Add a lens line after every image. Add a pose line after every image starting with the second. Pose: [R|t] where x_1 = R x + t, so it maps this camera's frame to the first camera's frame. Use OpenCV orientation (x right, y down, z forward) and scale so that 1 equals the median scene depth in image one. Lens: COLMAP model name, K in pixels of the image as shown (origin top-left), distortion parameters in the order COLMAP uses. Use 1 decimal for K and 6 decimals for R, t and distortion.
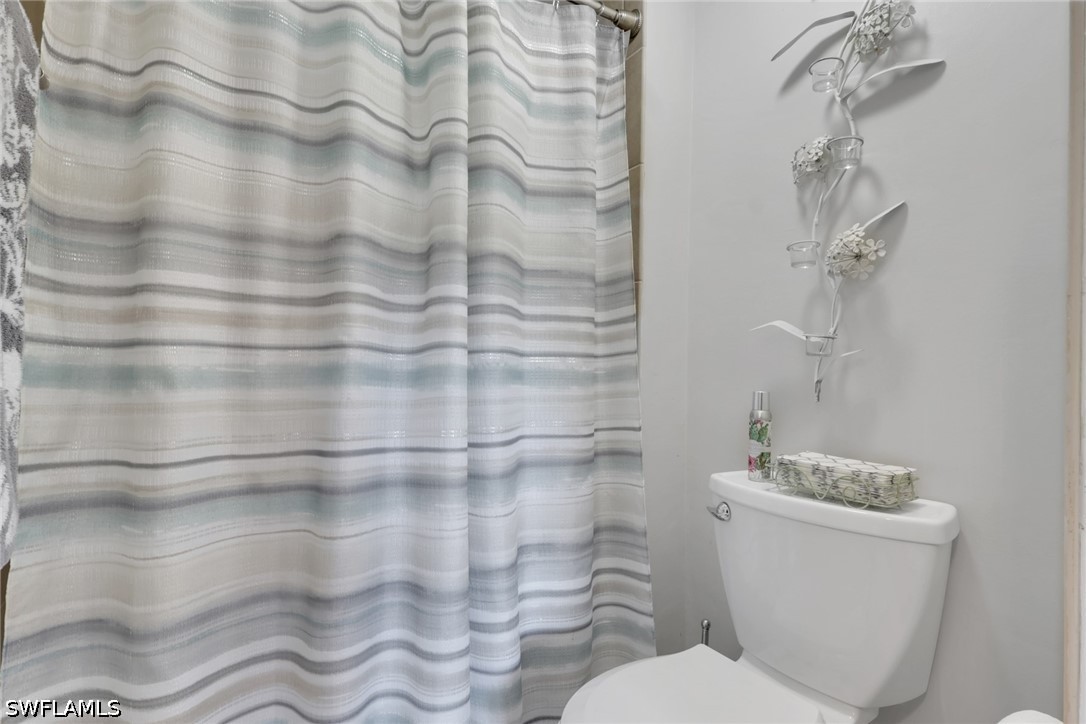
lens RADIAL K [[526.9, 0, 546.0], [0, 526.9, 350.1], [0, 0, 1]] dist [0.000006, 0.000333]
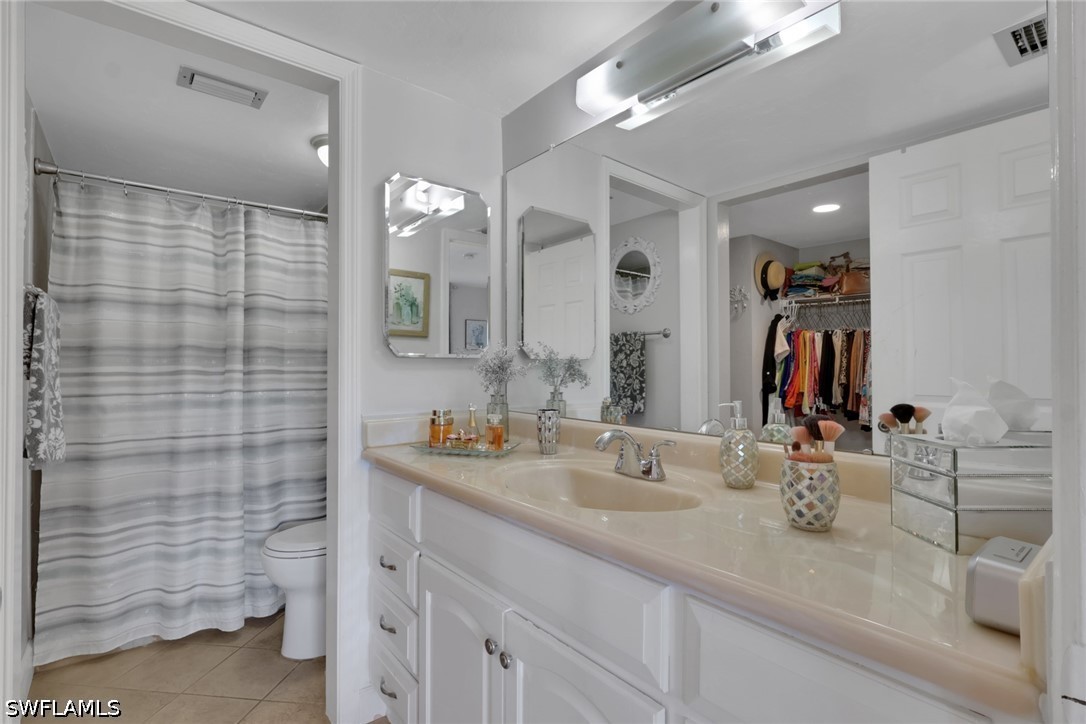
lens RADIAL K [[487.9, 0, 532.7], [0, 487.9, 360.5], [0, 0, 1]] dist [-0.002722, -0.000420]
pose [[0.993120, -0.018214, 0.115678, 0.894758], [0.017327, 0.999812, 0.008667, -0.138169], [-0.115814, -0.006603, 0.993249, -1.311290]]
